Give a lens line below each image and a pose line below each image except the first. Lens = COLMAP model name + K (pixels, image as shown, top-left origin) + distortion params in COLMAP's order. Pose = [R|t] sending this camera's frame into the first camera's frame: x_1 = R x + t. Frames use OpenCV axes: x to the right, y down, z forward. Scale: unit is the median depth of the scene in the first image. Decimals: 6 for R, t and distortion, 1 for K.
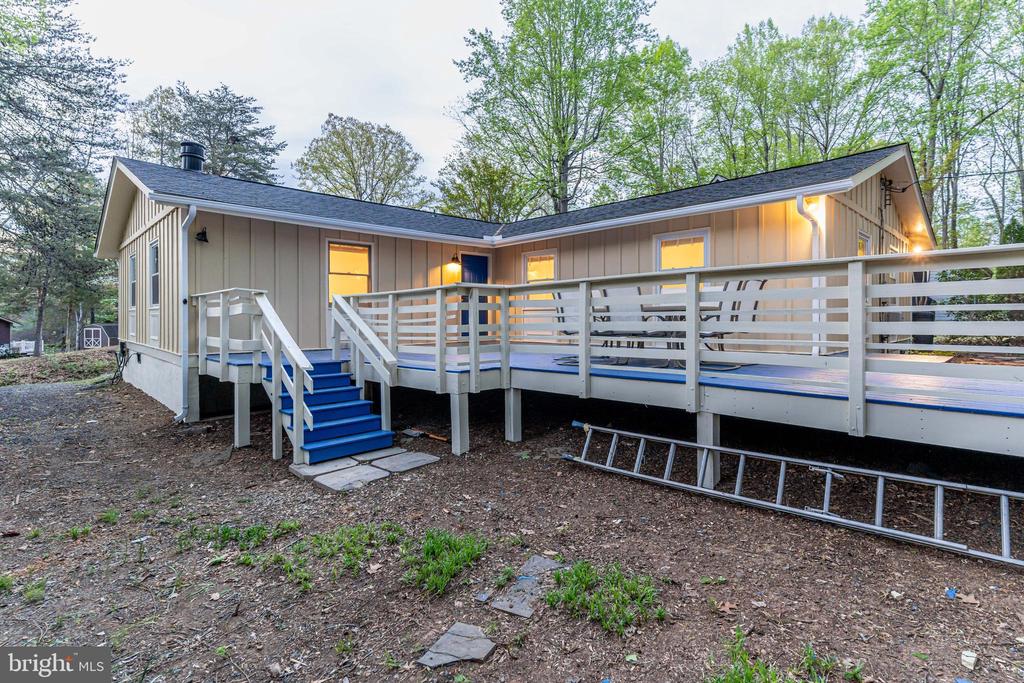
lens RADIAL K [[502.2, 0, 511.0], [0, 502.2, 322.9], [0, 0, 1]] dist [0.000426, -0.000189]
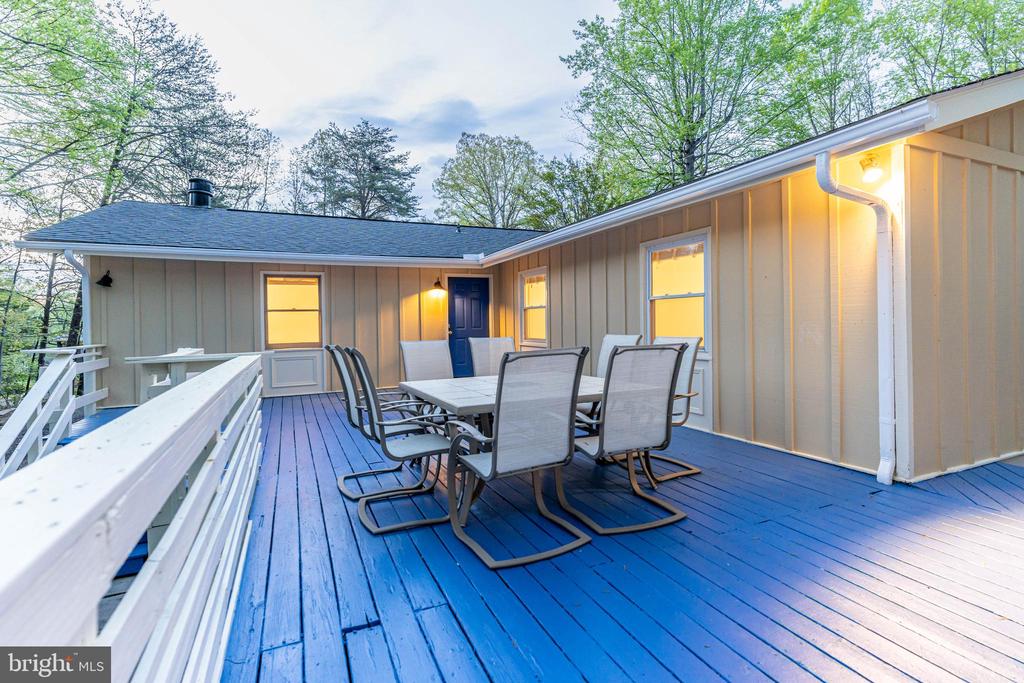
lens RADIAL K [[487.0, 0, 510.3], [0, 487.0, 328.3], [0, 0, 1]] dist [0.000334, 0.000030]
pose [[0.941986, -0.007227, -0.335575, 0.099420], [0.010046, 0.999927, 0.006664, -0.021248], [0.335502, -0.009649, 0.941990, 0.102444]]
